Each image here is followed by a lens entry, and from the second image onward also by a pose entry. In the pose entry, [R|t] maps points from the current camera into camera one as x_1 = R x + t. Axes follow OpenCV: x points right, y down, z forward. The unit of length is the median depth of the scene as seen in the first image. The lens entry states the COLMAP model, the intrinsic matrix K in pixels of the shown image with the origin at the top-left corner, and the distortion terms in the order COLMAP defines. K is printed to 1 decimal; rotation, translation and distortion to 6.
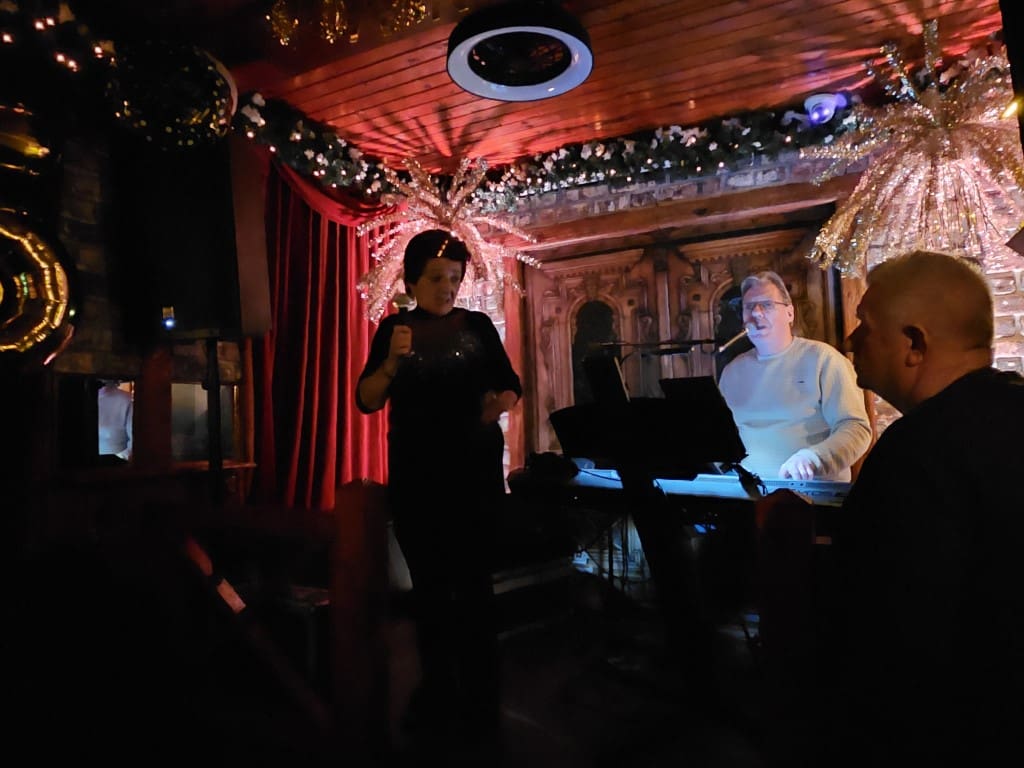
lens RADIAL K [[640.9, 0, 494.6], [0, 640.9, 385.4], [0, 0, 1]] dist [0.002281, 0.002067]
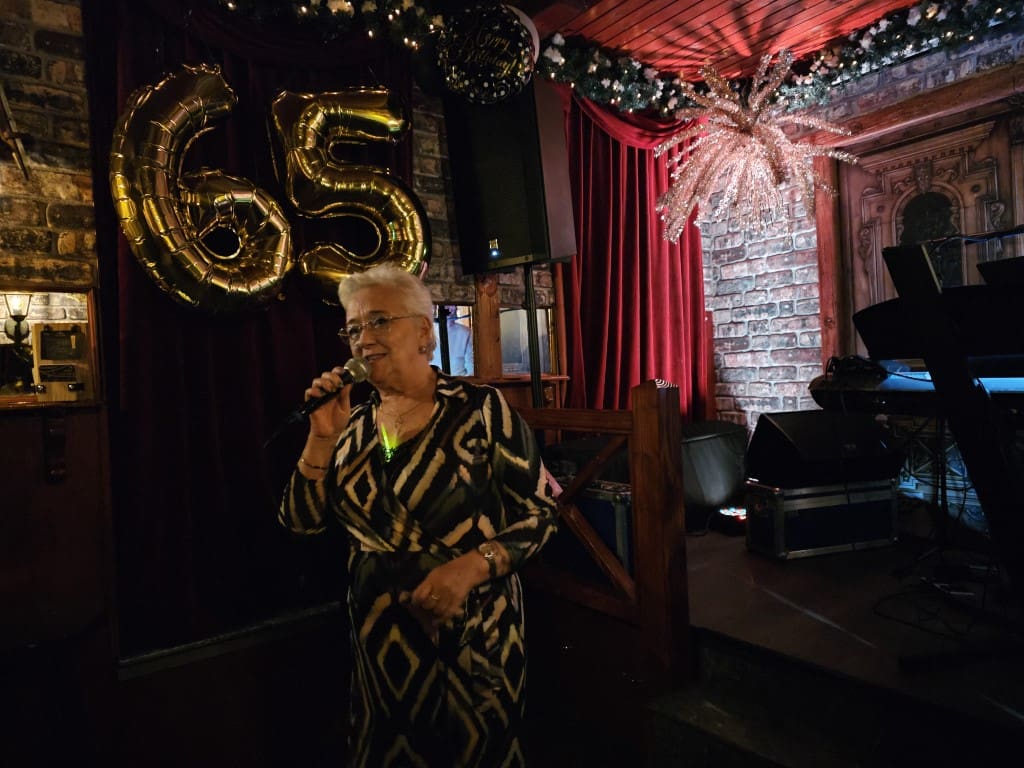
lens RADIAL K [[670.5, 0, 532.2], [0, 670.5, 385.5], [0, 0, 1]] dist [0.048382, -0.026361]
pose [[0.911043, -0.004700, -0.412284, 0.049684], [0.041115, 0.995987, 0.079498, 0.035753], [0.410255, -0.089377, 0.907580, -0.089850]]
